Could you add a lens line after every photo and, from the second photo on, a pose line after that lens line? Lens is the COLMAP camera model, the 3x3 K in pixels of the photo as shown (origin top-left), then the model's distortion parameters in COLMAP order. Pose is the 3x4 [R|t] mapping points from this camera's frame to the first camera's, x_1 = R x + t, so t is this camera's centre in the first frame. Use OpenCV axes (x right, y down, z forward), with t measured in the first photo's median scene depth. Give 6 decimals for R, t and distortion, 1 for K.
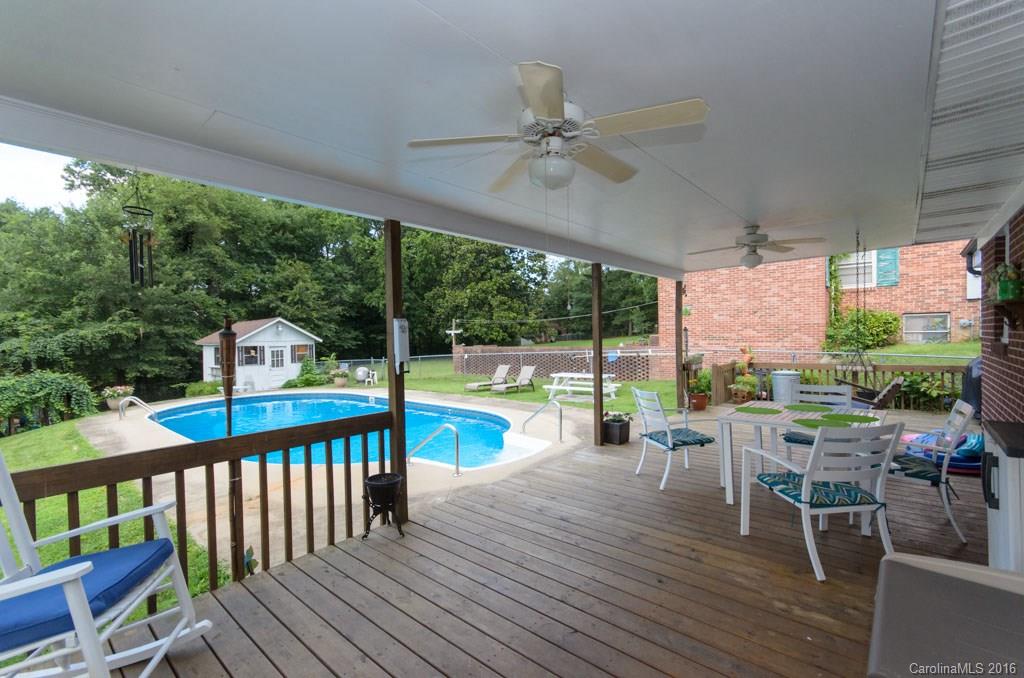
lens RADIAL K [[446.8, 0, 506.5], [0, 446.8, 345.3], [0, 0, 1]] dist [0.004912, 0.001091]
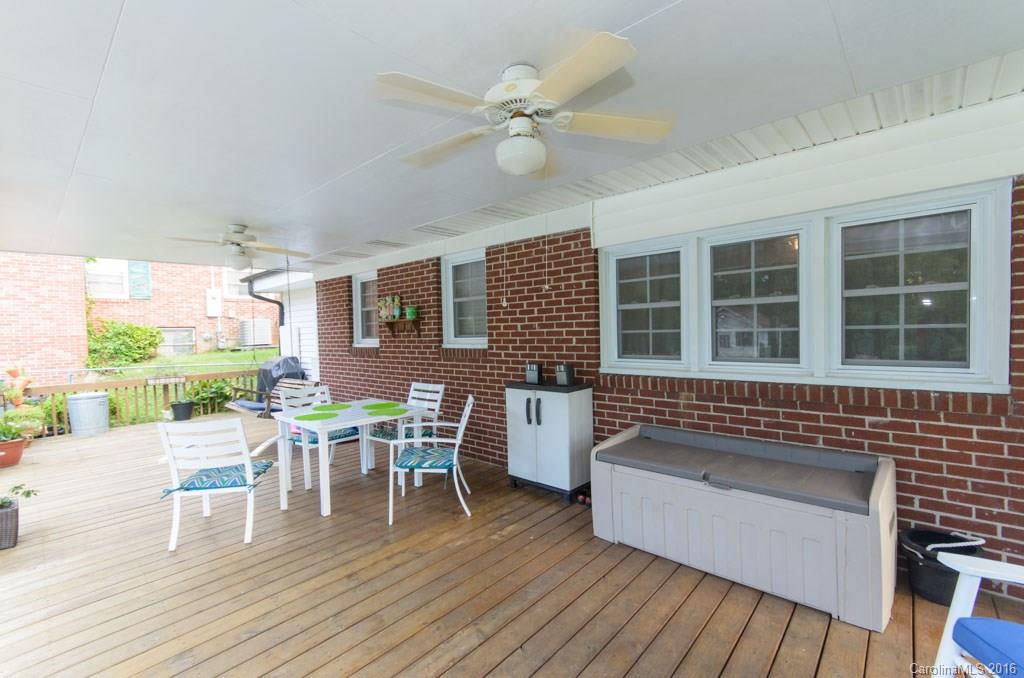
lens RADIAL K [[446.8, 0, 506.5], [0, 446.8, 345.3], [0, 0, 1]] dist [0.004912, 0.001091]
pose [[0.015719, -0.011220, 0.999813, -0.146262], [0.046978, 0.998841, 0.010471, -0.001736], [-0.998772, 0.046804, 0.016228, 0.184339]]
